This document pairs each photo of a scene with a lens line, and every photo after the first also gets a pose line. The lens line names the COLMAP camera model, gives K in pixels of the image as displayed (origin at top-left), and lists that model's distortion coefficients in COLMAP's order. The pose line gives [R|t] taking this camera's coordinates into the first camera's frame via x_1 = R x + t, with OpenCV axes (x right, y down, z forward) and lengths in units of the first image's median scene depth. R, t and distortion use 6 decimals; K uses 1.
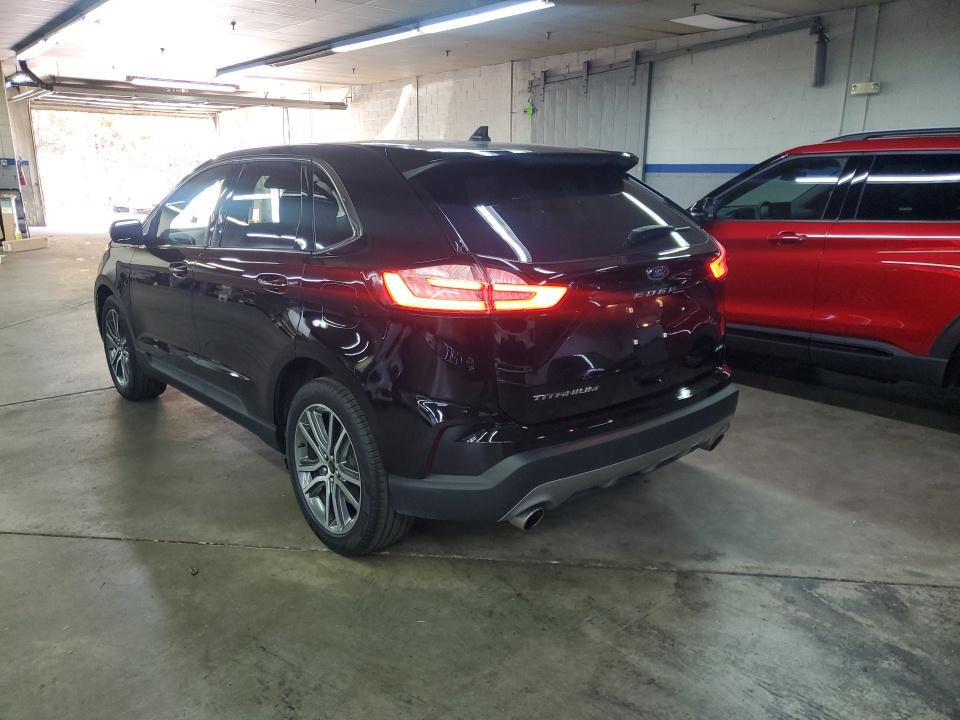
lens RADIAL K [[755.6, 0, 460.2], [0, 755.6, 368.8], [0, 0, 1]] dist [0.028809, -0.005318]
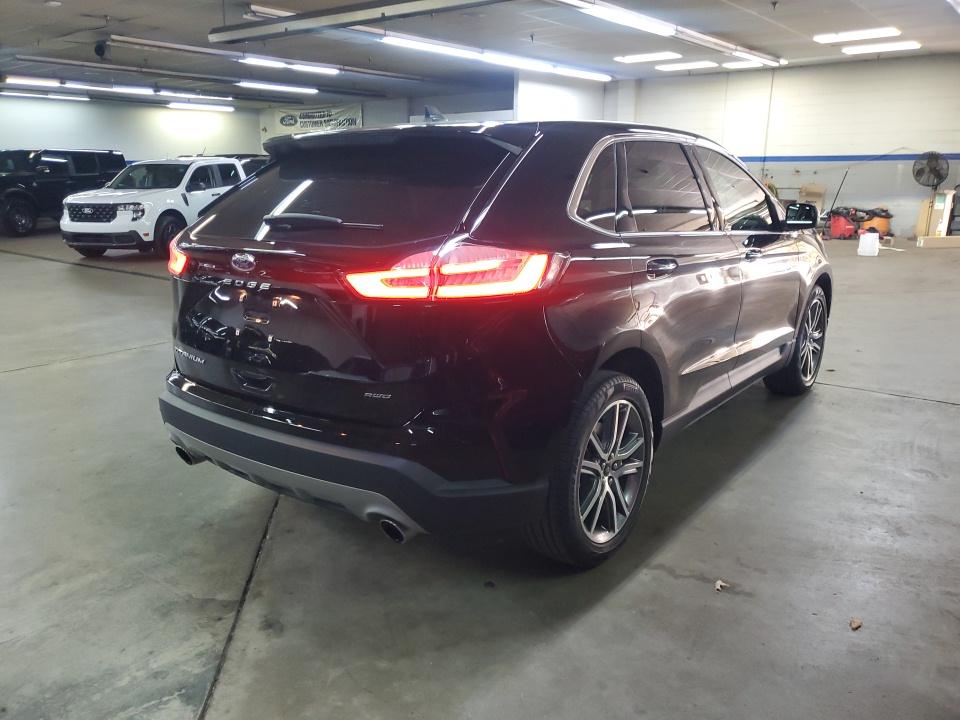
lens RADIAL K [[755.6, 0, 475.8], [0, 755.6, 359.2], [0, 0, 1]] dist [0.028809, -0.005318]
pose [[0.209011, 0.238360, -0.948419, 1.117543], [-0.247828, 0.951090, 0.184416, -0.234818], [0.945989, 0.196500, 0.257860, 0.974241]]
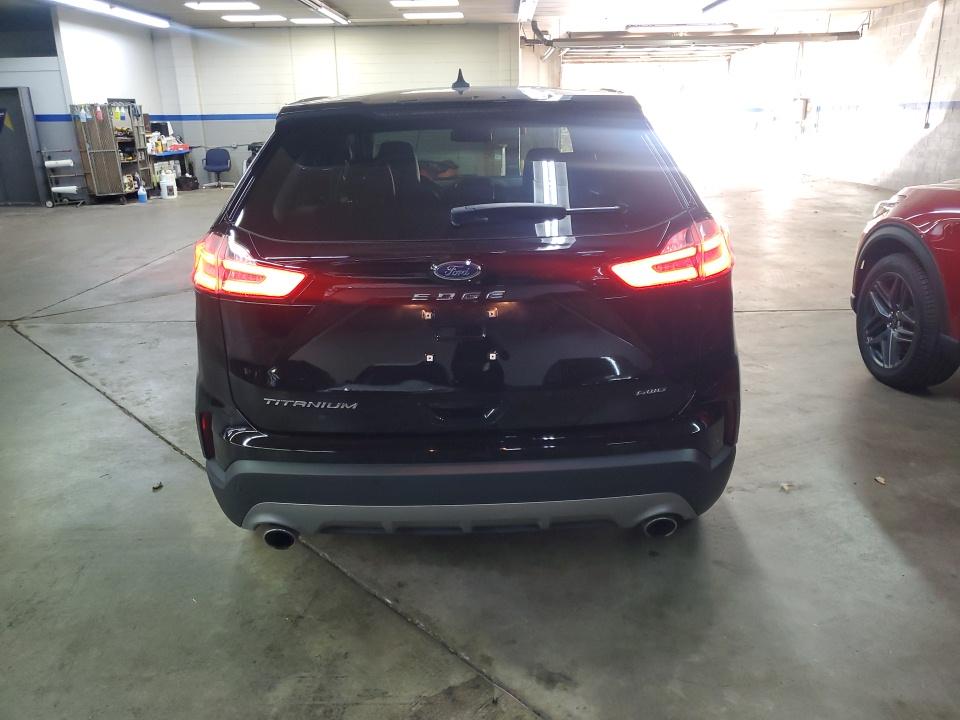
lens RADIAL K [[755.6, 0, 482.5], [0, 755.6, 359.6], [0, 0, 1]] dist [0.028809, -0.005318]
pose [[0.765163, 0.182156, -0.617531, 0.686393], [-0.146768, 0.983238, 0.108175, -0.114678], [0.626884, 0.007862, 0.779073, 0.419595]]
